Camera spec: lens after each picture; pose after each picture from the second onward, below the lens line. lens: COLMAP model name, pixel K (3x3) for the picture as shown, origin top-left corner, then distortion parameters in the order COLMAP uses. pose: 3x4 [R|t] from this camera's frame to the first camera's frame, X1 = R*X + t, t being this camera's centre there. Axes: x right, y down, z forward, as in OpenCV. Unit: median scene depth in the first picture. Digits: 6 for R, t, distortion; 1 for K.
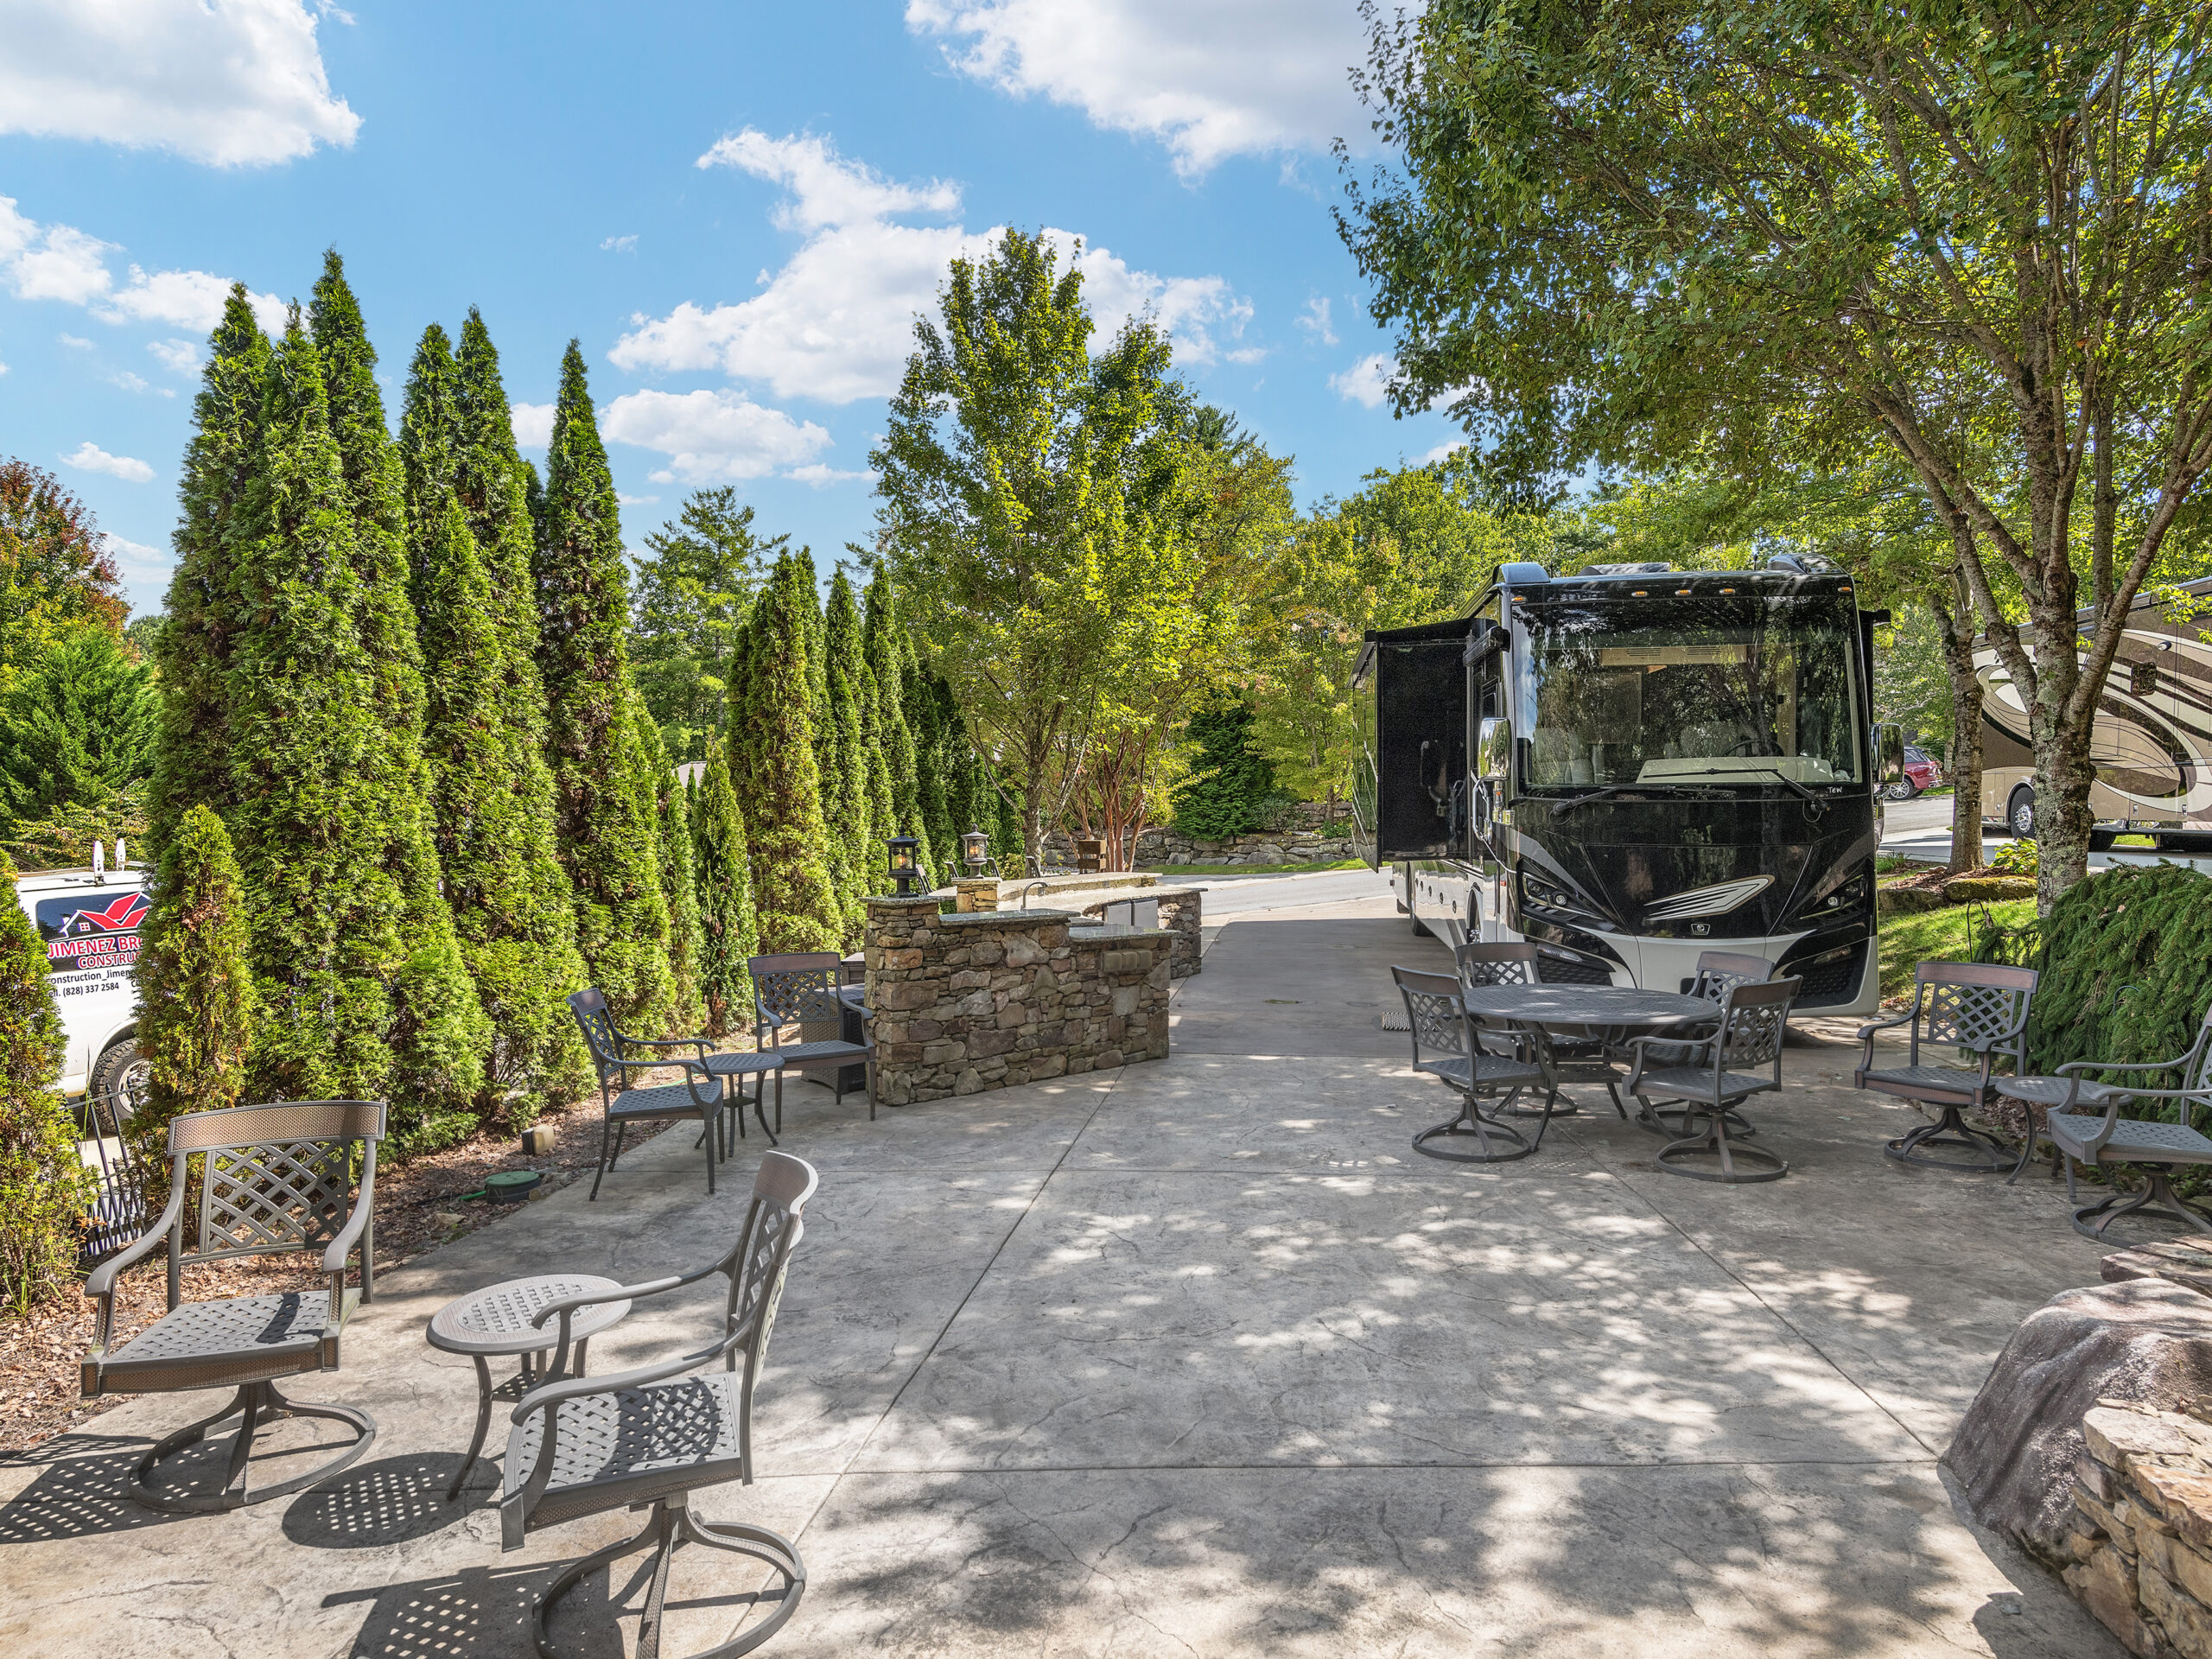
lens RADIAL K [[1401.5, 0, 1105.8], [0, 1401.5, 833.2], [0, 0, 1]] dist [0.031336, -0.023426]
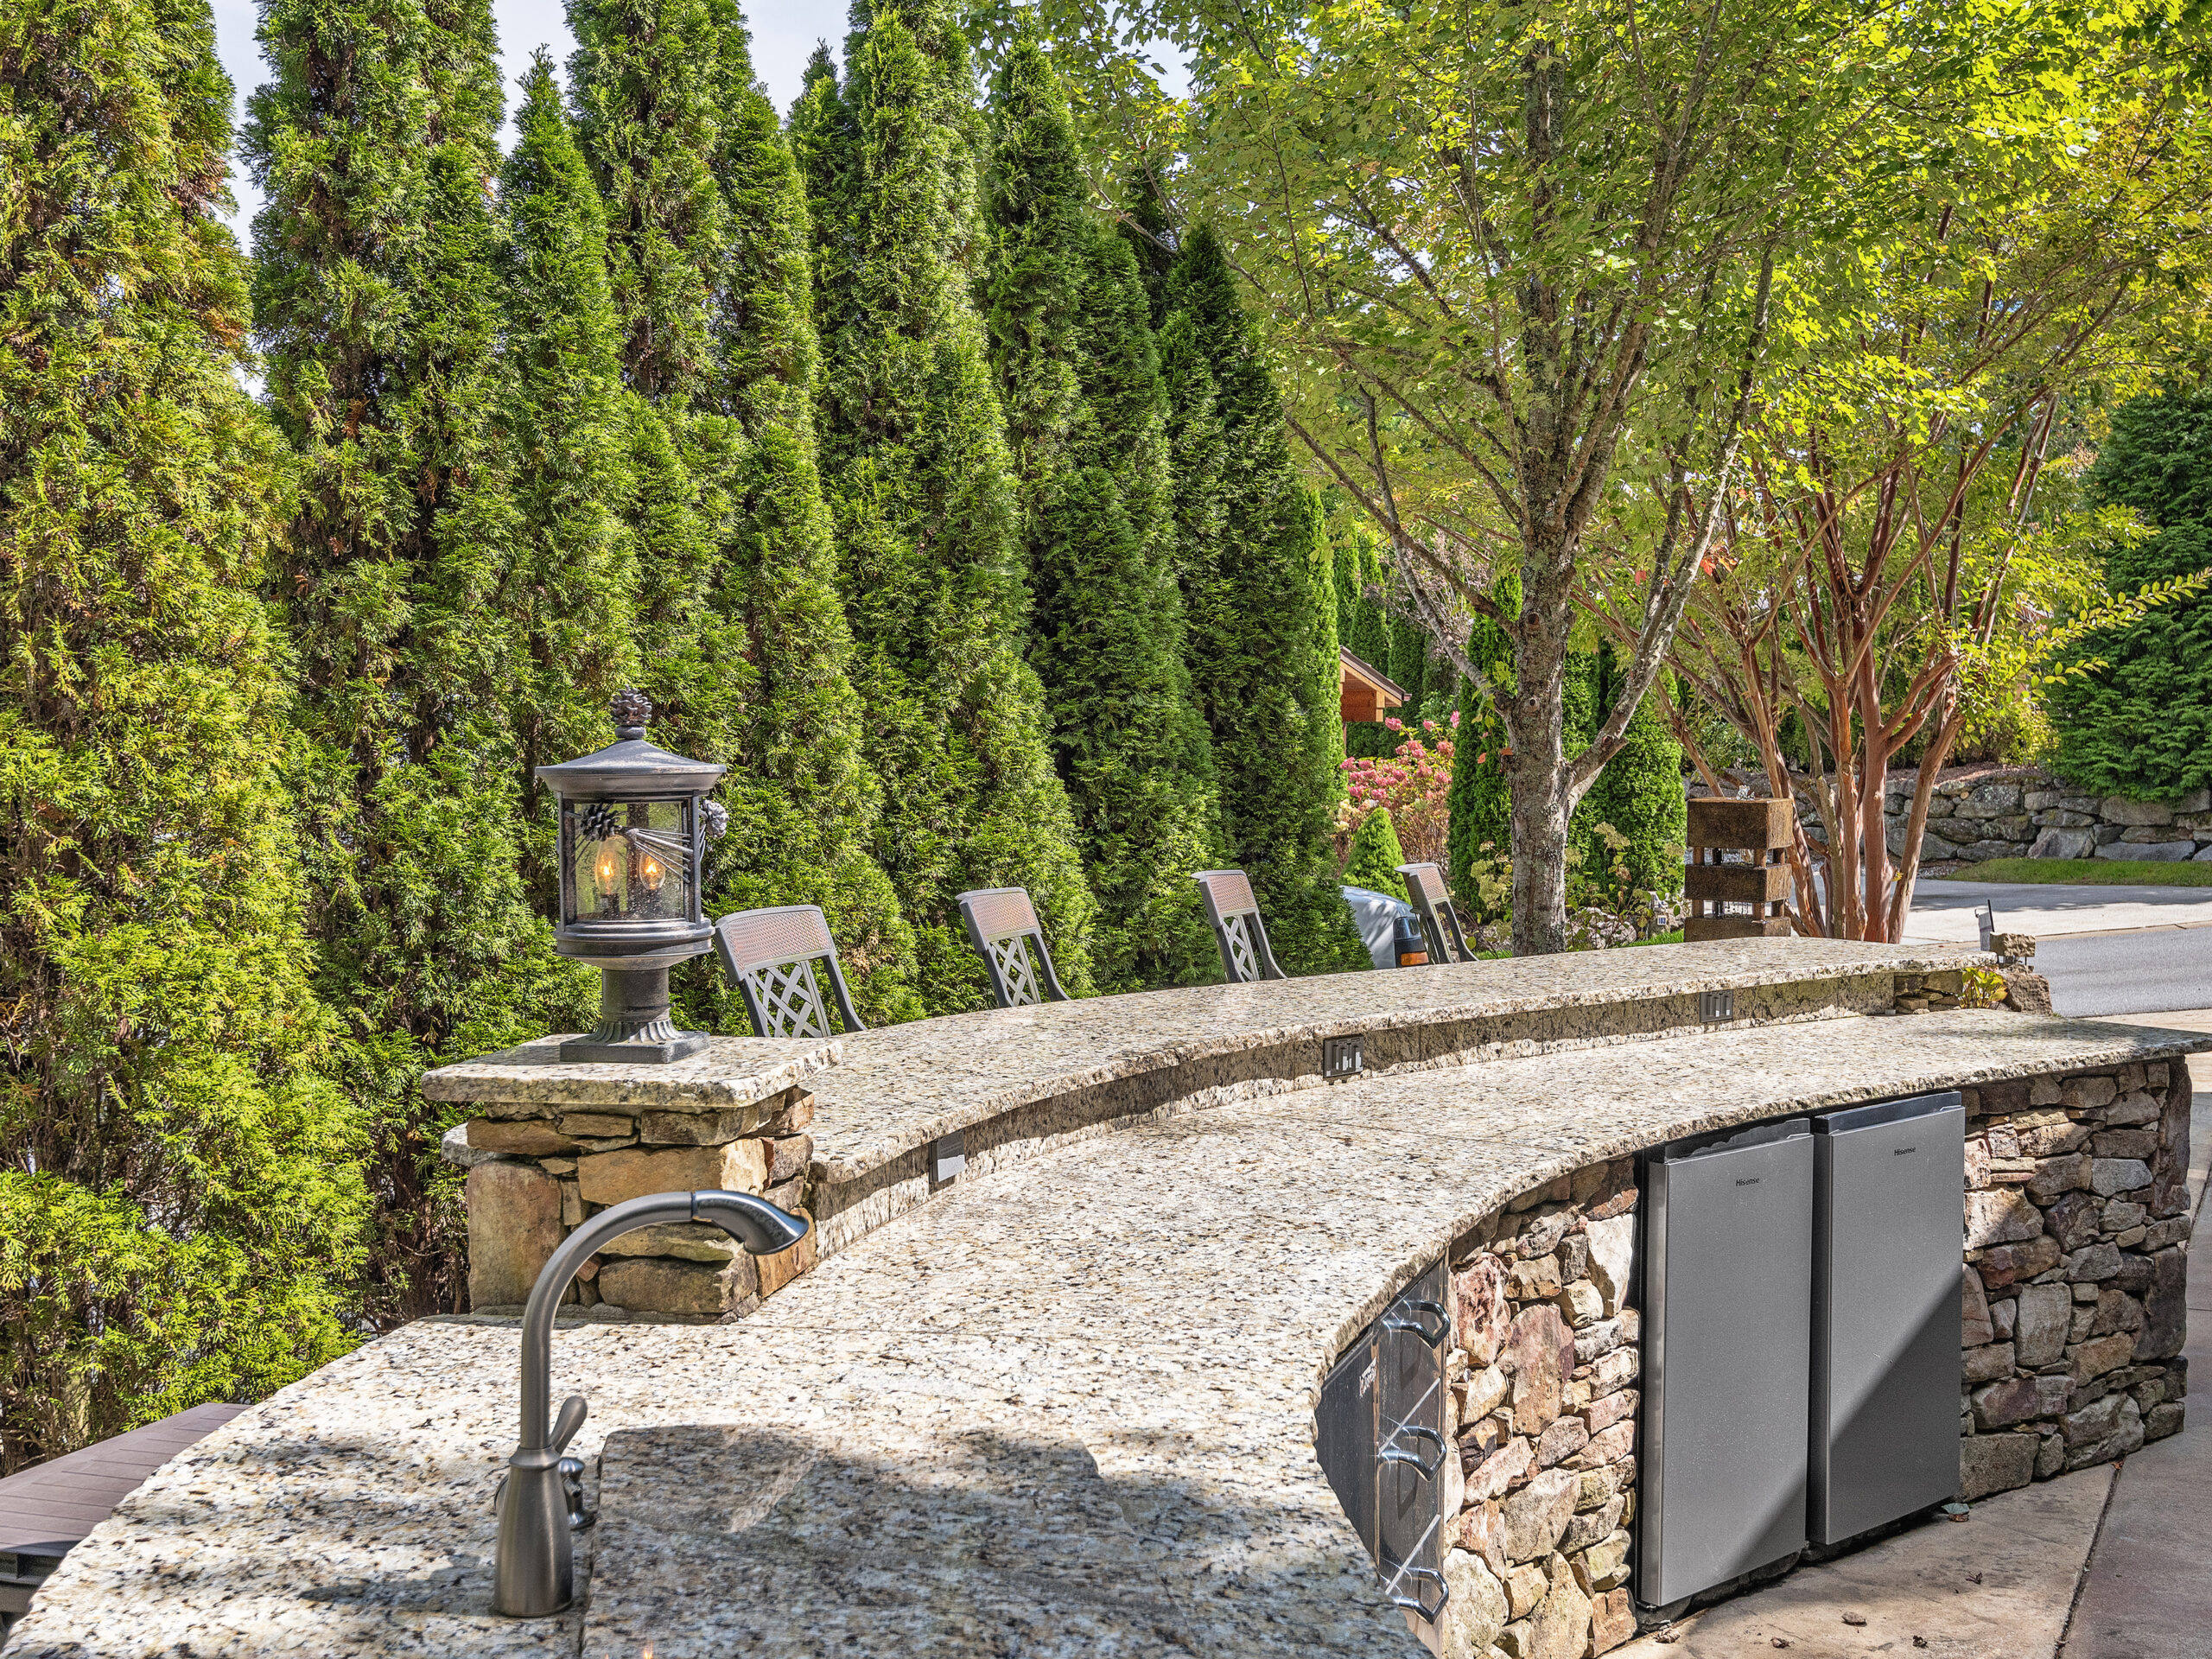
lens RADIAL K [[2482.0, 0, 1107.2], [0, 2482.0, 822.2], [0, 0, 1]] dist [-0.008281, 0.000000]
pose [[0.951130, 0.011774, -0.308566, 0.023280], [-0.006611, 0.999820, 0.017772, 0.001723], [0.308719, -0.014863, 0.951037, 0.494132]]
